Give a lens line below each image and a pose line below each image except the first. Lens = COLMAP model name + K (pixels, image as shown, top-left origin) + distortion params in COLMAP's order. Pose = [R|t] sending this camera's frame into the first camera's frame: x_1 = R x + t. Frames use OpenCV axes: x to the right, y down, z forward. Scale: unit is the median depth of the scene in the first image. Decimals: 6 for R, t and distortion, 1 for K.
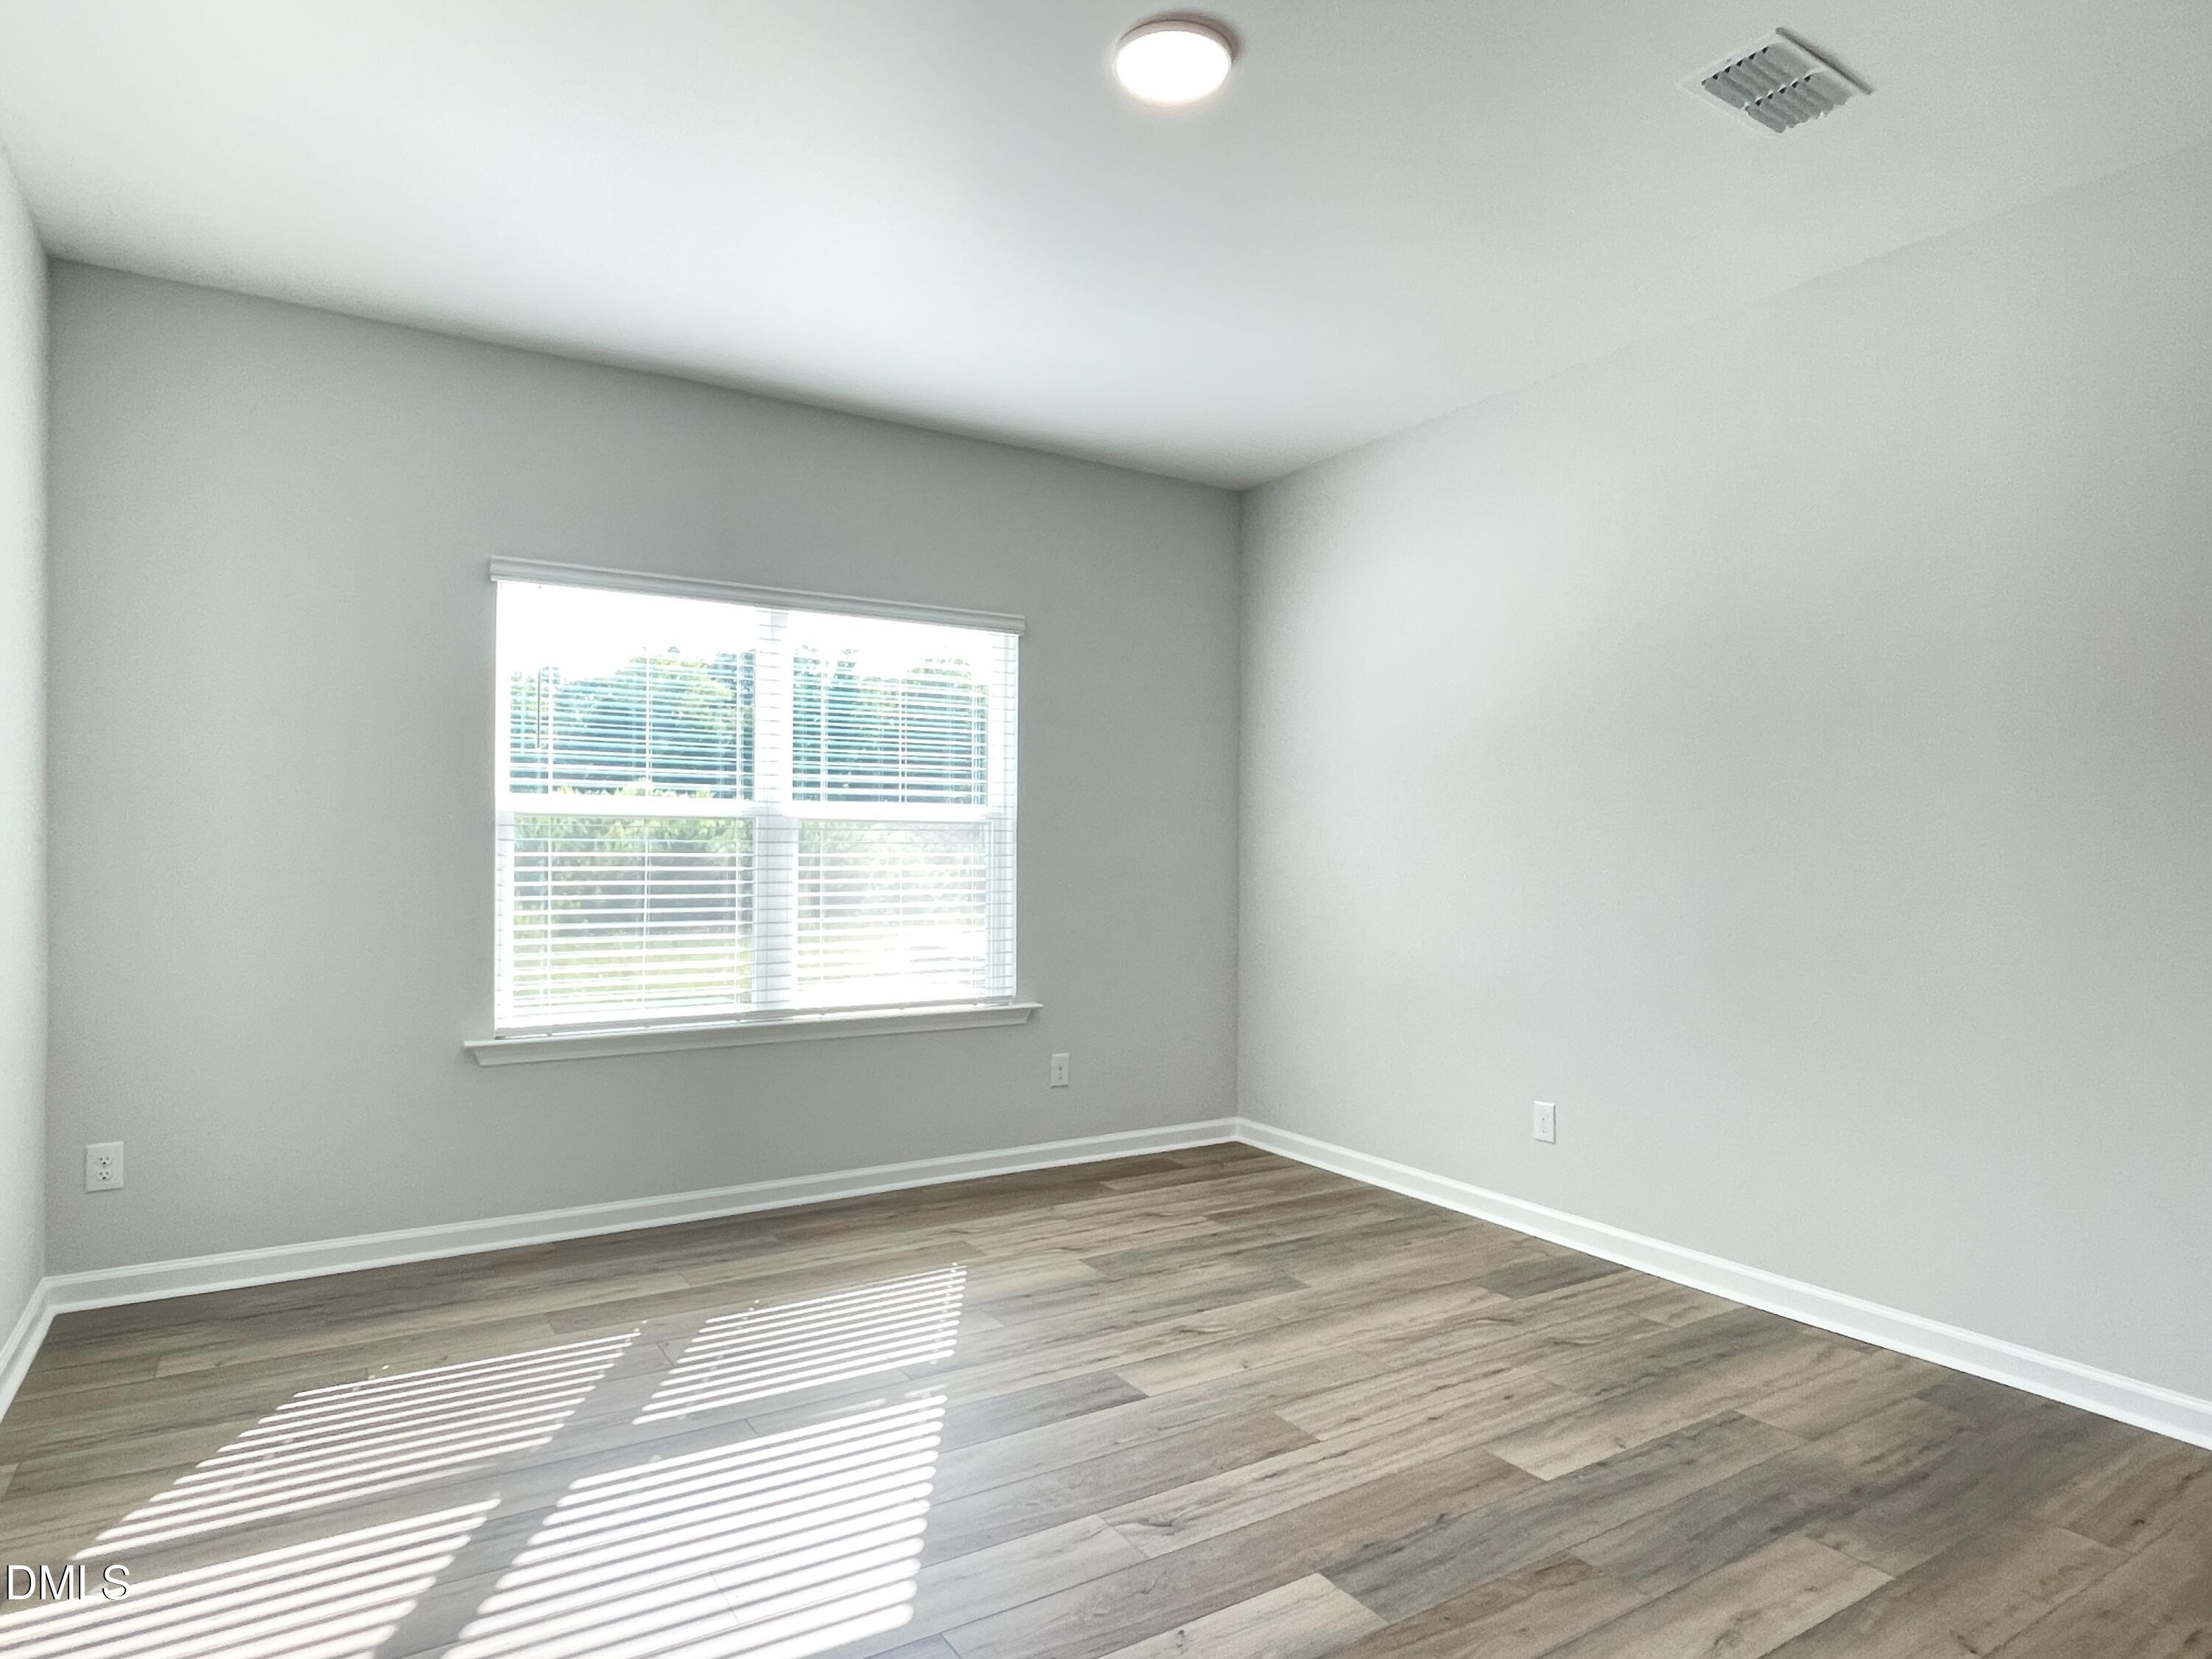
lens RADIAL K [[1285.1, 0, 1104.9], [0, 1285.1, 836.4], [0, 0, 1]] dist [0.013232, -0.003528]
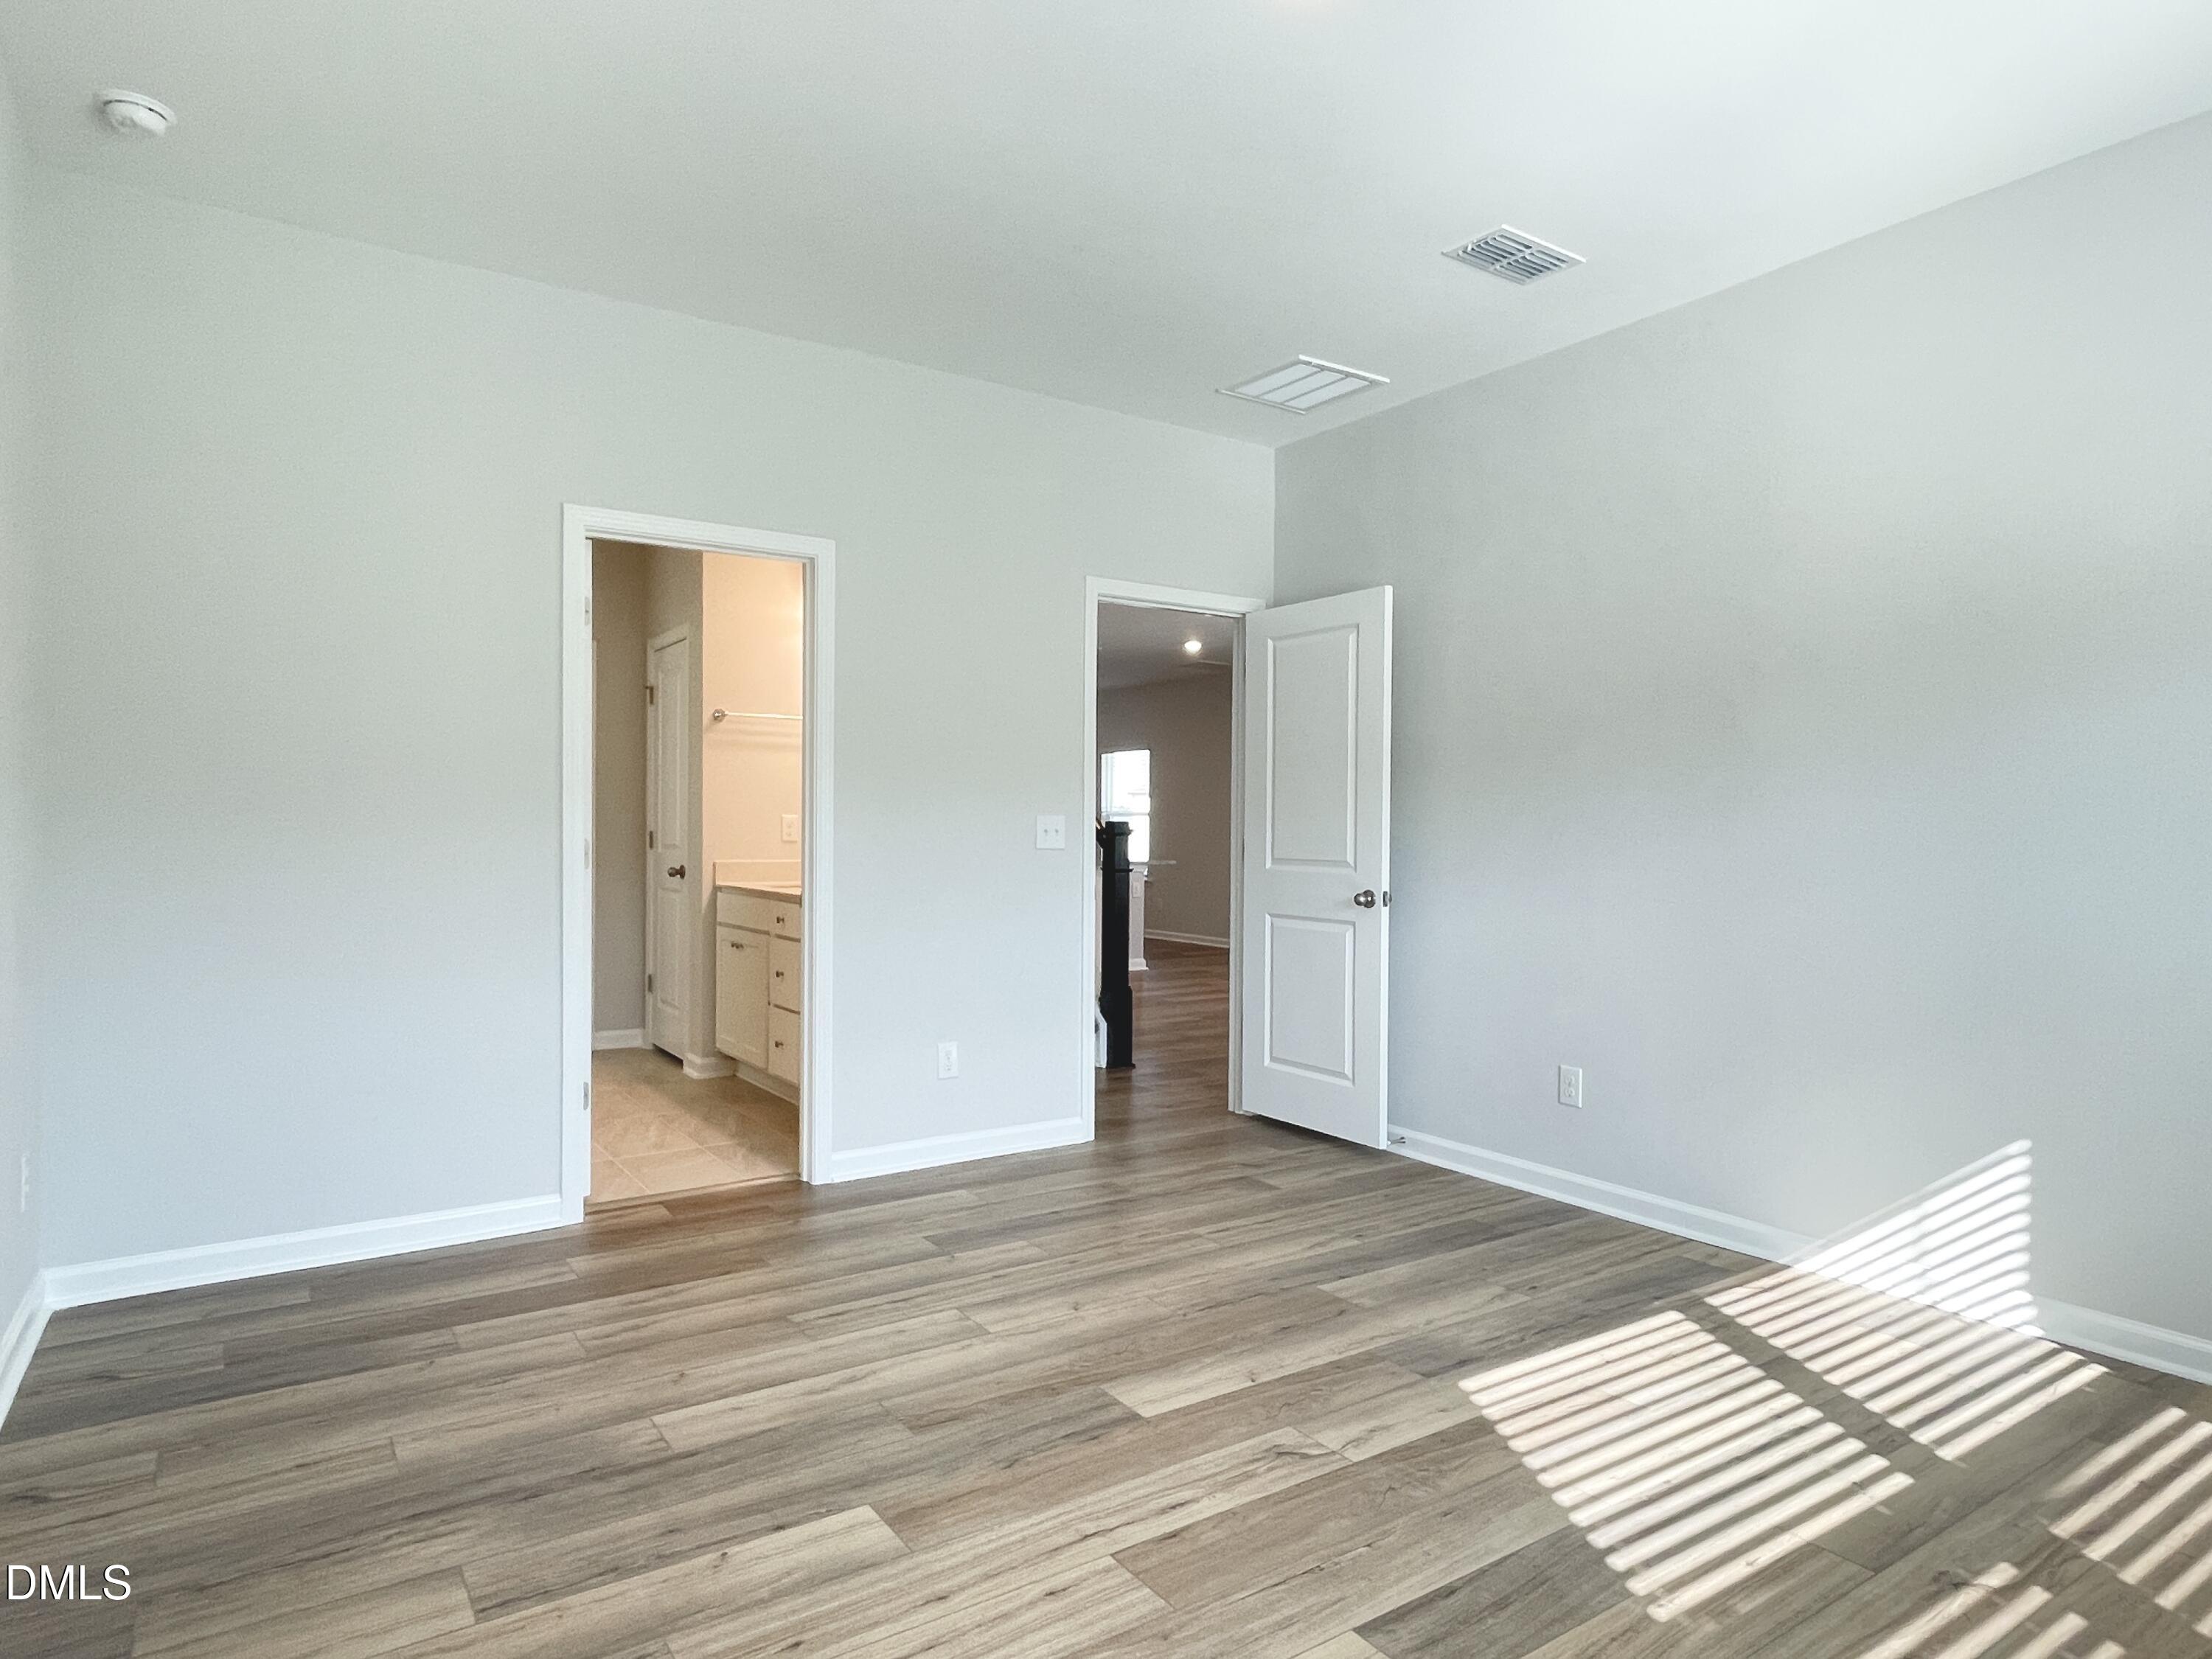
lens RADIAL K [[1285.1, 0, 1111.1], [0, 1285.1, 828.4], [0, 0, 1]] dist [0.013232, -0.003528]
pose [[-0.999281, -0.016612, -0.034067, 0.223275], [-0.016321, 0.999828, -0.008803, 0.042096], [0.034207, -0.008241, -0.999381, 1.983121]]
